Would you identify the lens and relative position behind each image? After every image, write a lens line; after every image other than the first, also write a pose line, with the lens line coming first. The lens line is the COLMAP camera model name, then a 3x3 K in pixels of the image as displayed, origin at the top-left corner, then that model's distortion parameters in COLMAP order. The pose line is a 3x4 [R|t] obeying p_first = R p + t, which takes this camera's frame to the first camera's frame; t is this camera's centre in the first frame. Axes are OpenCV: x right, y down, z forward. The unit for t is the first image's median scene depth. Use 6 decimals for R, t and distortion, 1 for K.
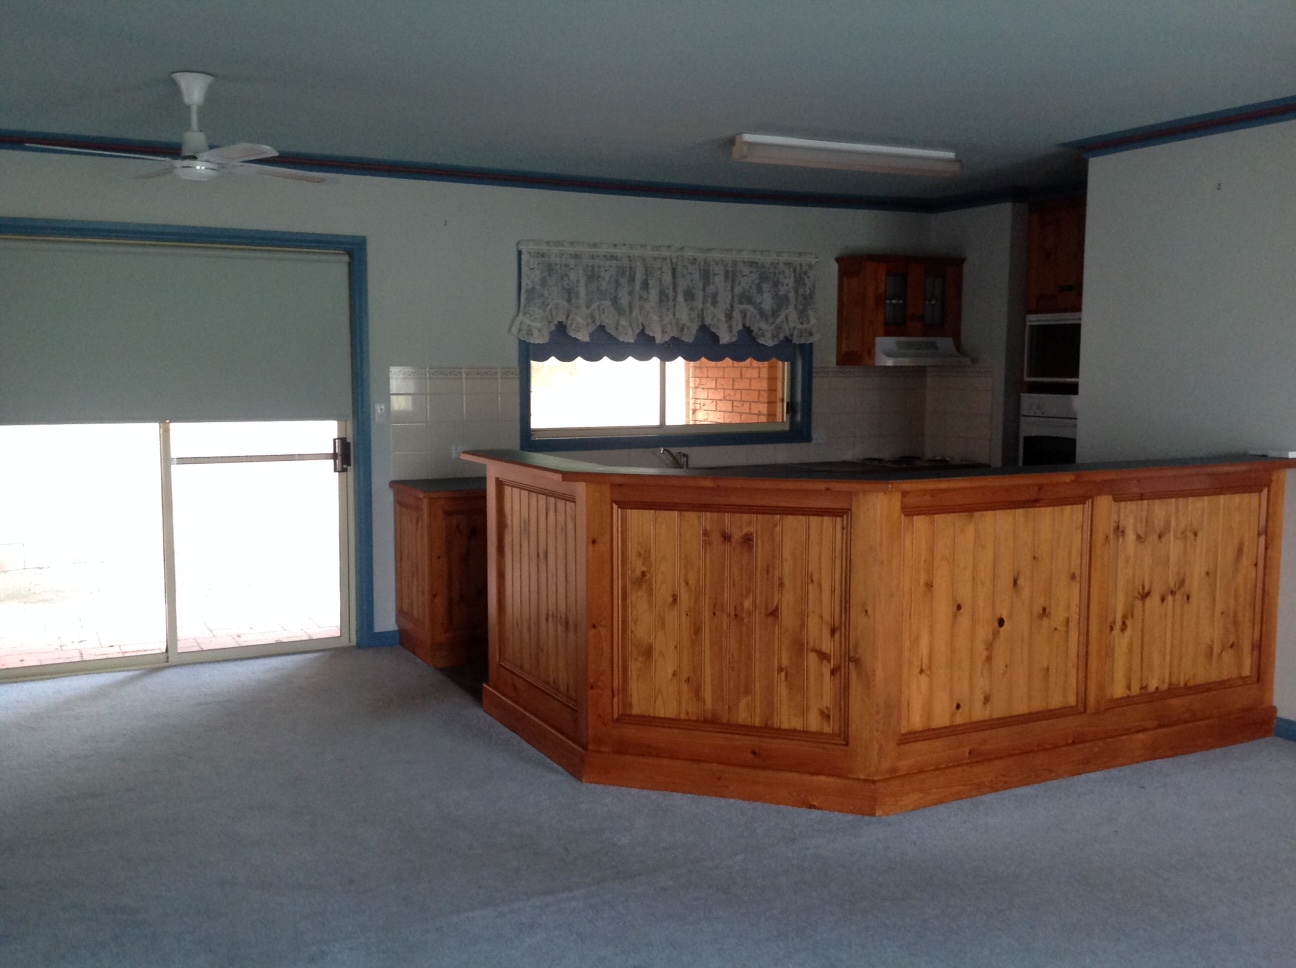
lens RADIAL K [[1225.3, 0, 648.0], [0, 1225.3, 484.0], [0, 0, 1]] dist [0.061466, -0.013981]
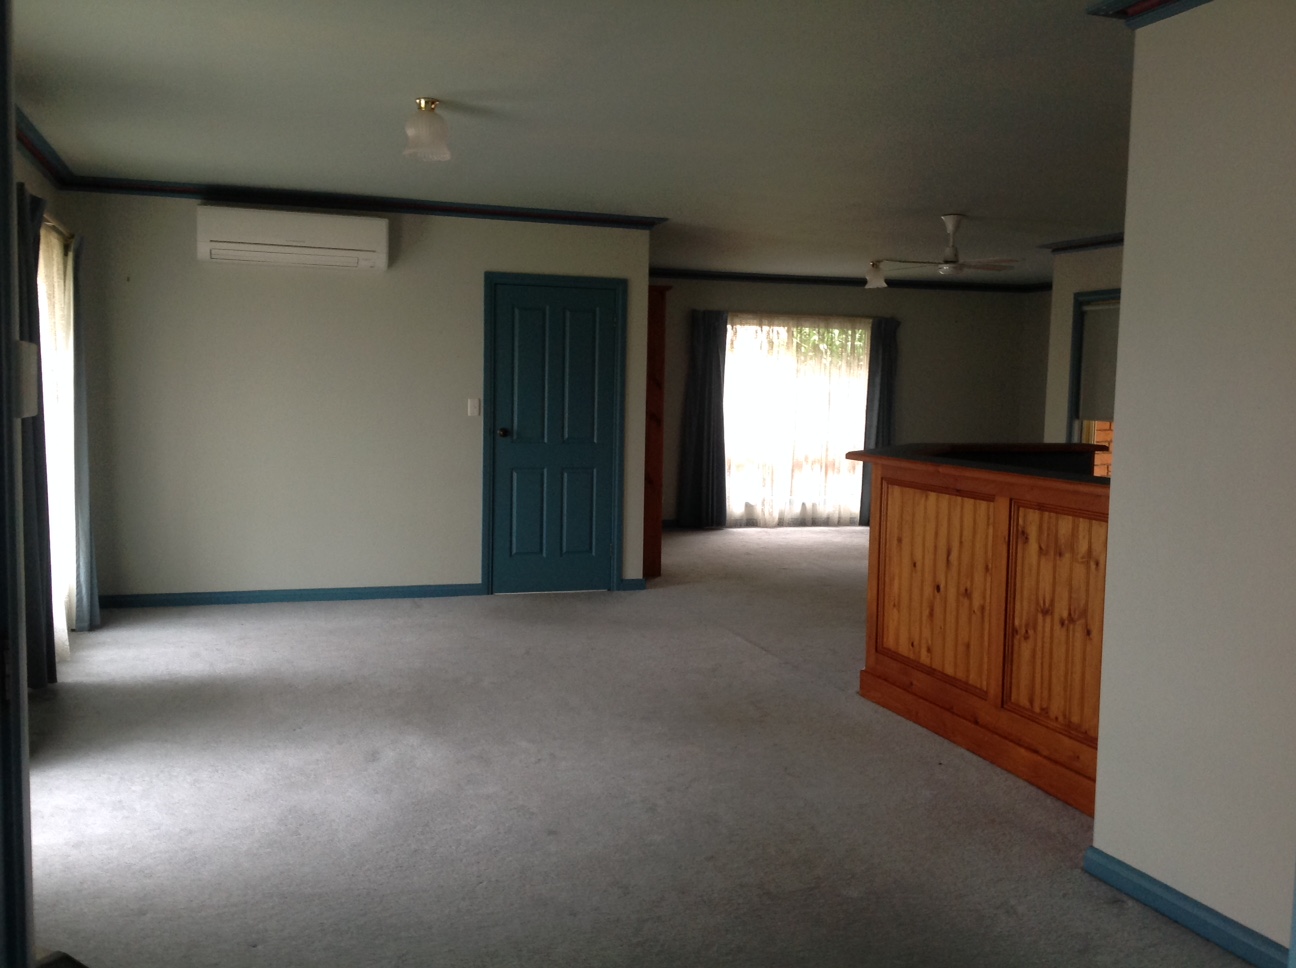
lens RADIAL K [[1225.3, 0, 648.0], [0, 1225.3, 484.0], [0, 0, 1]] dist [0.061466, -0.013981]
pose [[-0.155959, 0.079689, -0.984544, 1.457282], [-0.117485, 0.988168, 0.098593, -0.069523], [0.980752, 0.131046, -0.144752, 0.865577]]
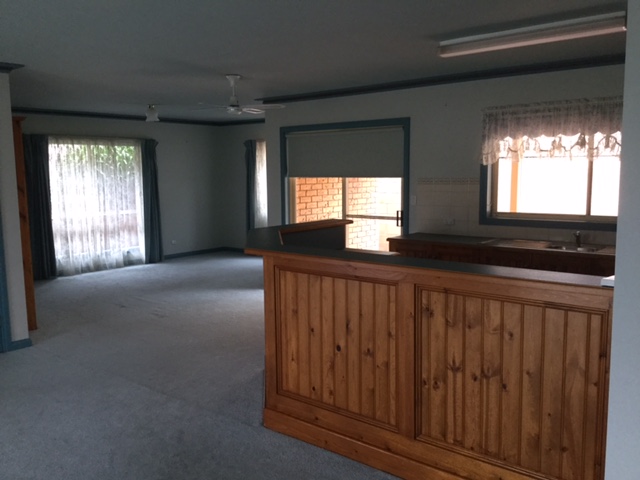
lens RADIAL K [[579.9, 0, 320.0], [0, 579.9, 240.0], [0, 0, 1]] dist [0.147523, -0.283992]
pose [[0.393078, 0.106248, -0.913346, 0.930860], [-0.078689, 0.993545, 0.081712, -0.084639], [0.916132, 0.039751, 0.398901, 0.657370]]
